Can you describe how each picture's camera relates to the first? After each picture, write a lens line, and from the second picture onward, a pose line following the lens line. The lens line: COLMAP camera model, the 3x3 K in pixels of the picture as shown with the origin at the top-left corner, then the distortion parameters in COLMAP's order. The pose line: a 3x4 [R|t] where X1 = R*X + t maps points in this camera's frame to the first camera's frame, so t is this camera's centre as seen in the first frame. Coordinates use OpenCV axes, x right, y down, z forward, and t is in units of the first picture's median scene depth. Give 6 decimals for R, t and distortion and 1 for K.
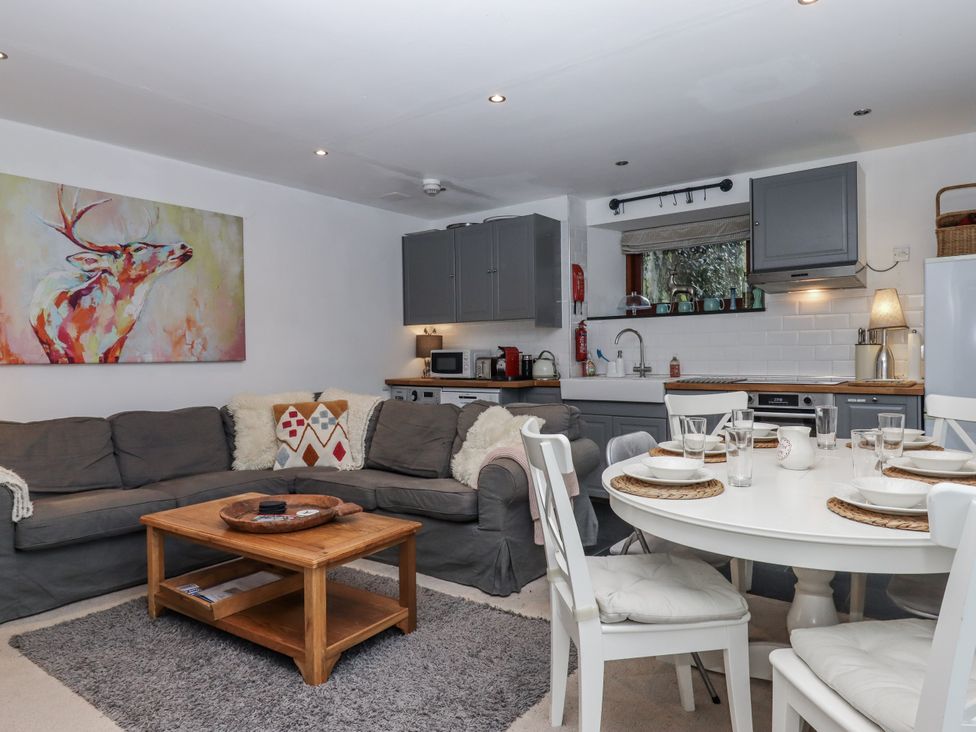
lens RADIAL K [[661.0, 0, 492.7], [0, 661.0, 357.2], [0, 0, 1]] dist [0.004816, -0.011274]
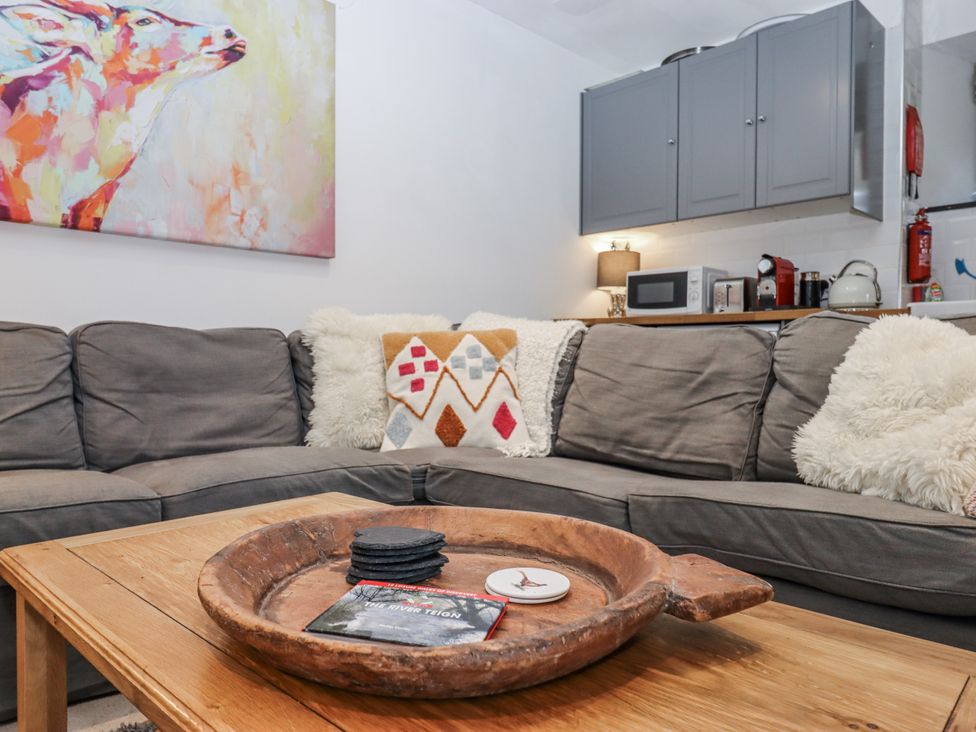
lens RADIAL K [[693.8, 0, 488.4], [0, 693.8, 364.7], [0, 0, 1]] dist [-0.008106, -0.008114]
pose [[0.989349, 0.021829, -0.143919, -0.173720], [-0.020355, 0.999724, 0.011707, 0.096049], [0.144135, -0.008652, 0.989520, 0.477806]]
